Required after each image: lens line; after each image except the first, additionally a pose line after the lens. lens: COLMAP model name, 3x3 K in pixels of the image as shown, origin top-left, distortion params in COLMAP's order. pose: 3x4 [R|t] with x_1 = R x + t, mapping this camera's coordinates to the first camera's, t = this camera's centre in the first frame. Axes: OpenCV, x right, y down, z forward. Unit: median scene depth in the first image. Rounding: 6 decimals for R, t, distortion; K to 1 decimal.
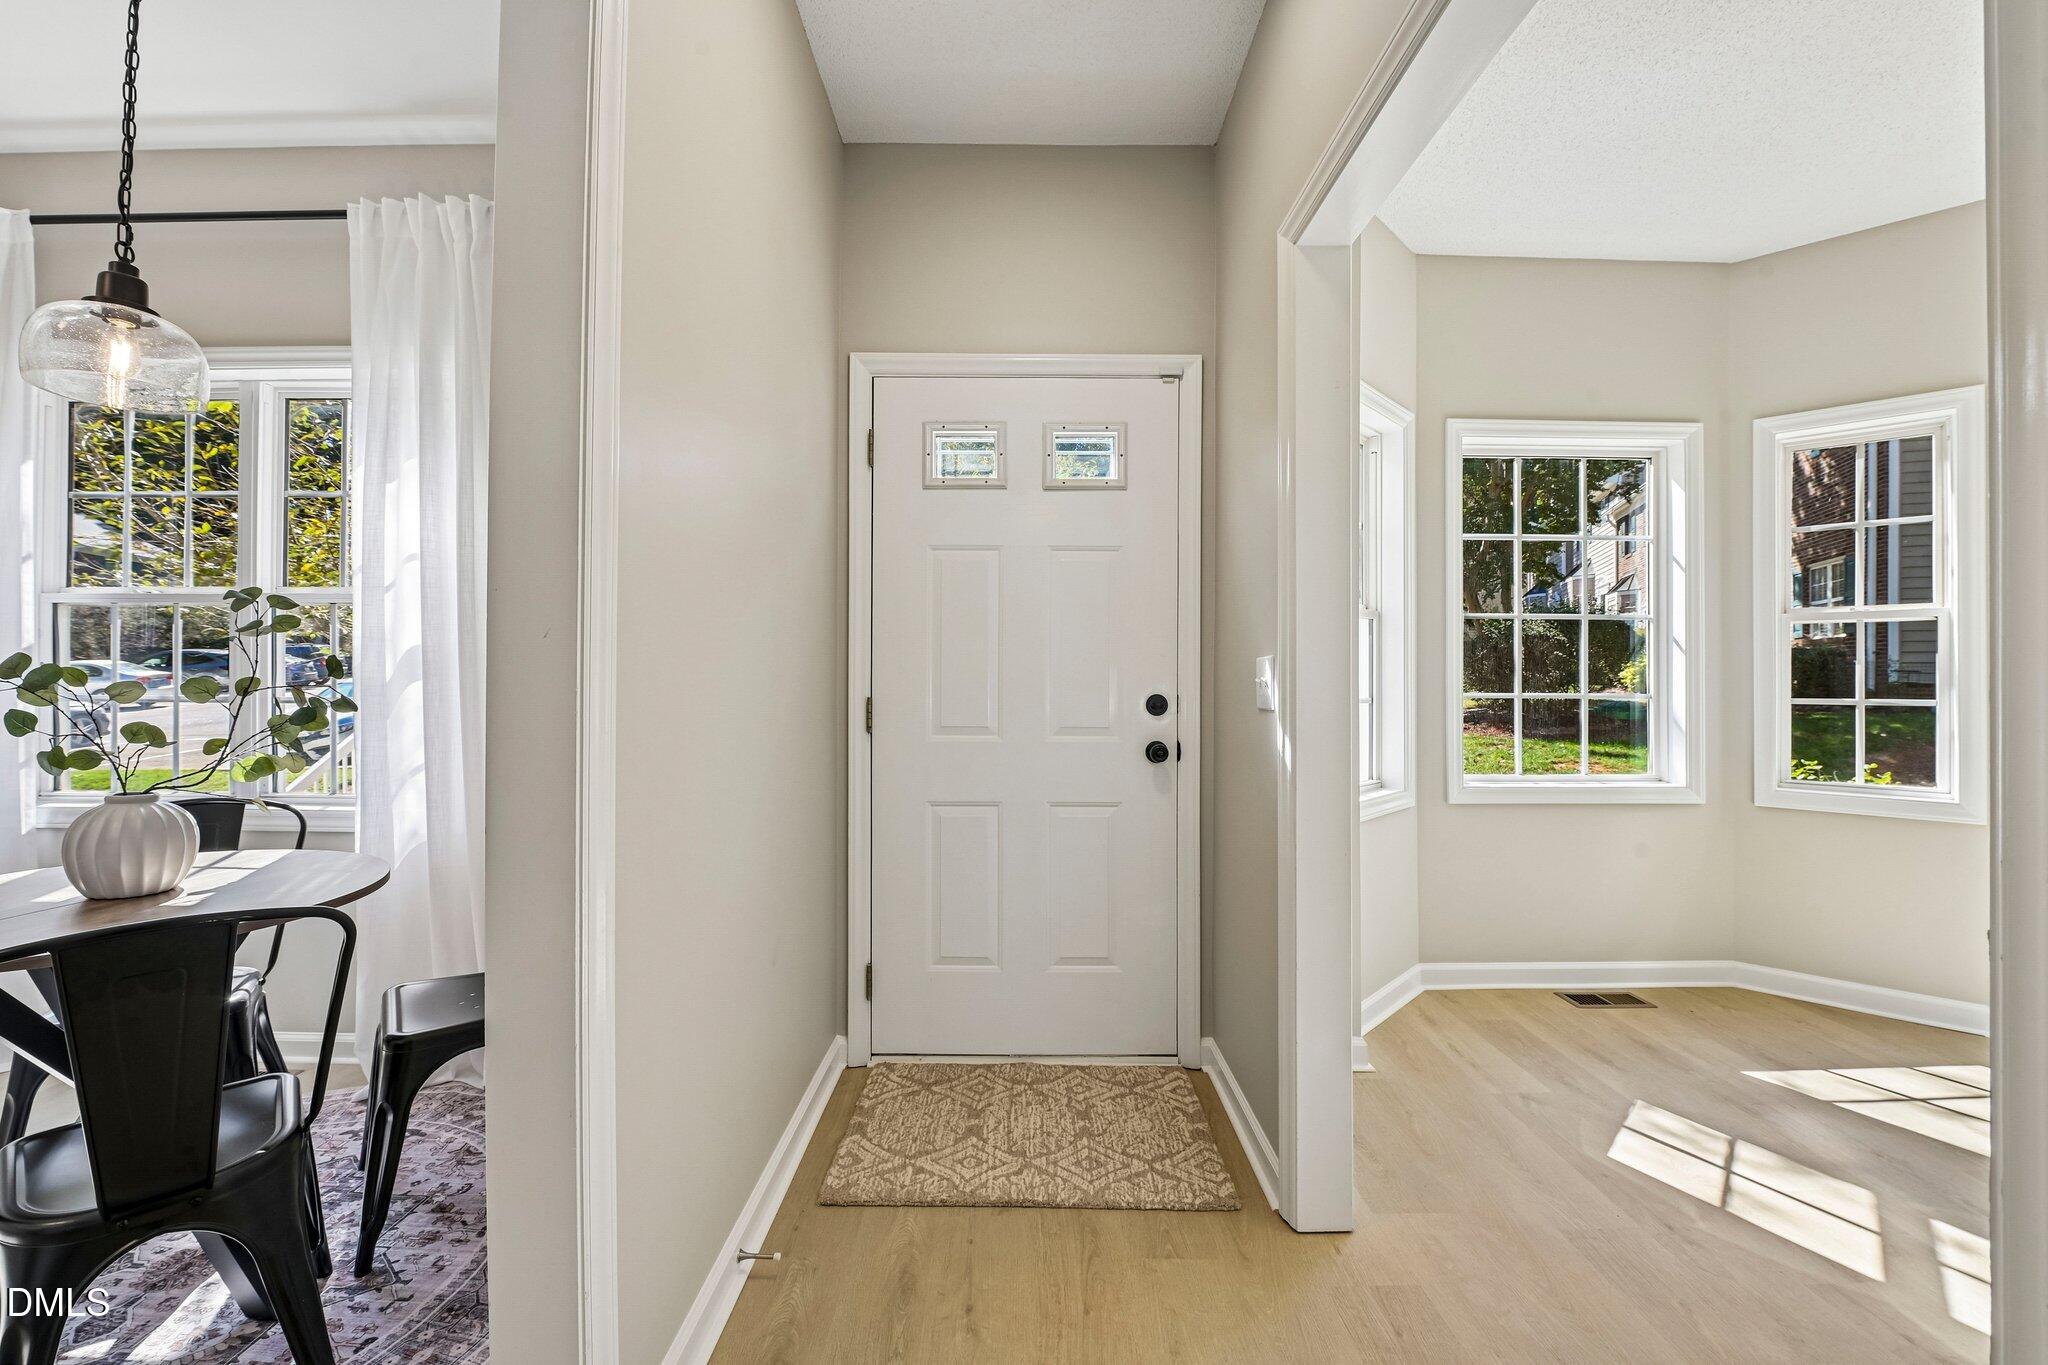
lens RADIAL K [[812.7, 0, 1024.6], [0, 812.7, 667.3], [0, 0, 1]] dist [-0.017222, -0.001766]
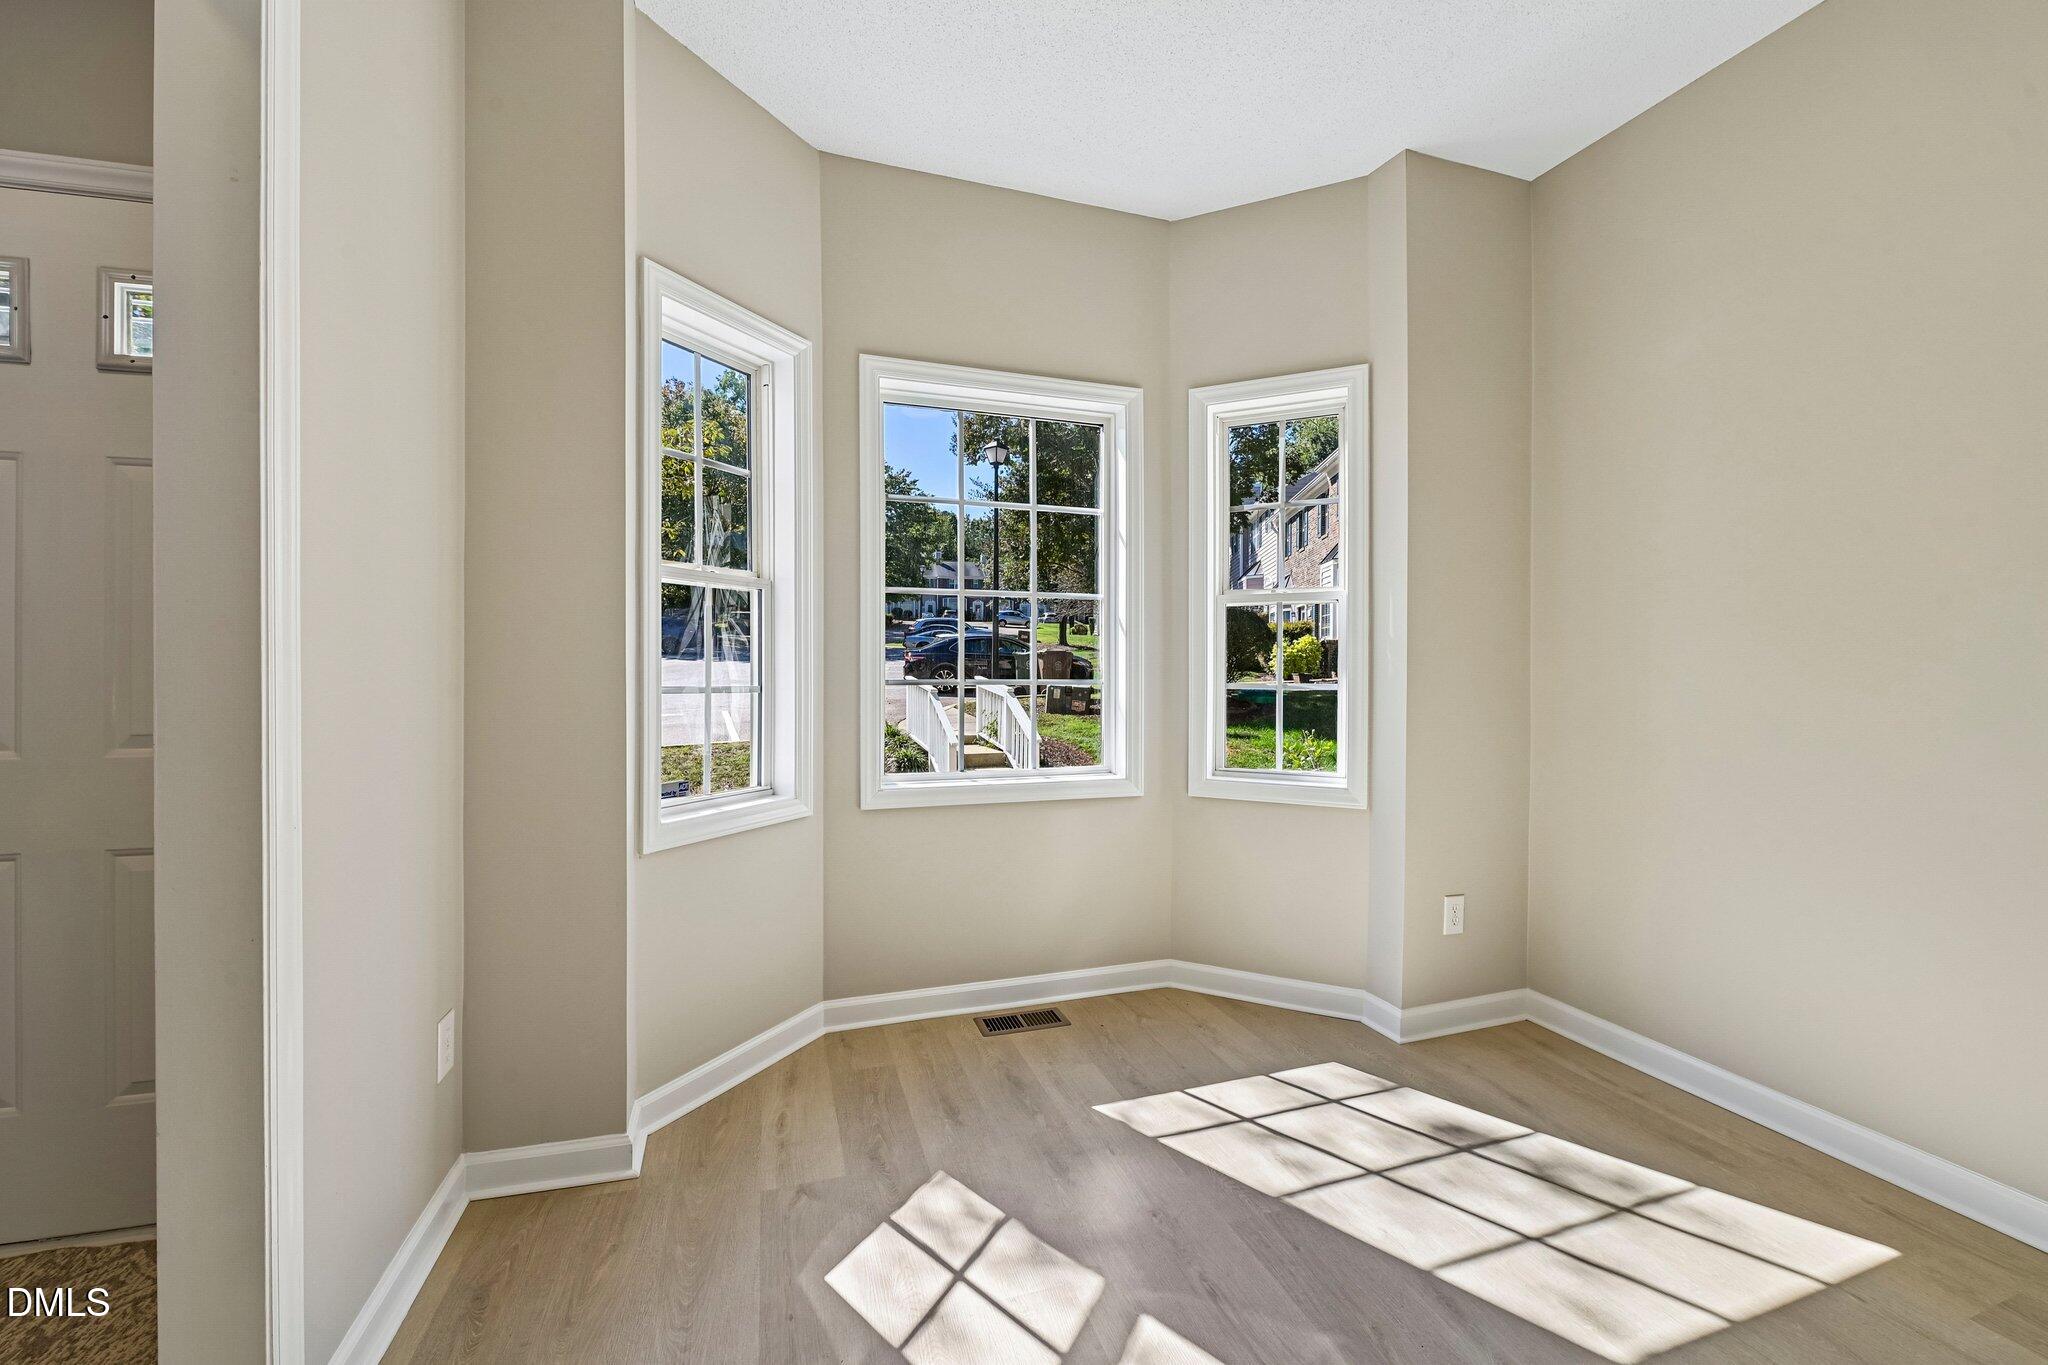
lens RADIAL K [[812.7, 0, 1033.4], [0, 812.7, 670.6], [0, 0, 1]] dist [-0.017222, -0.001766]
pose [[0.952115, -0.002941, 0.305727, 0.508082], [-0.002067, 0.999869, 0.016055, 0.009610], [-0.305734, -0.015918, 0.951984, 0.156417]]
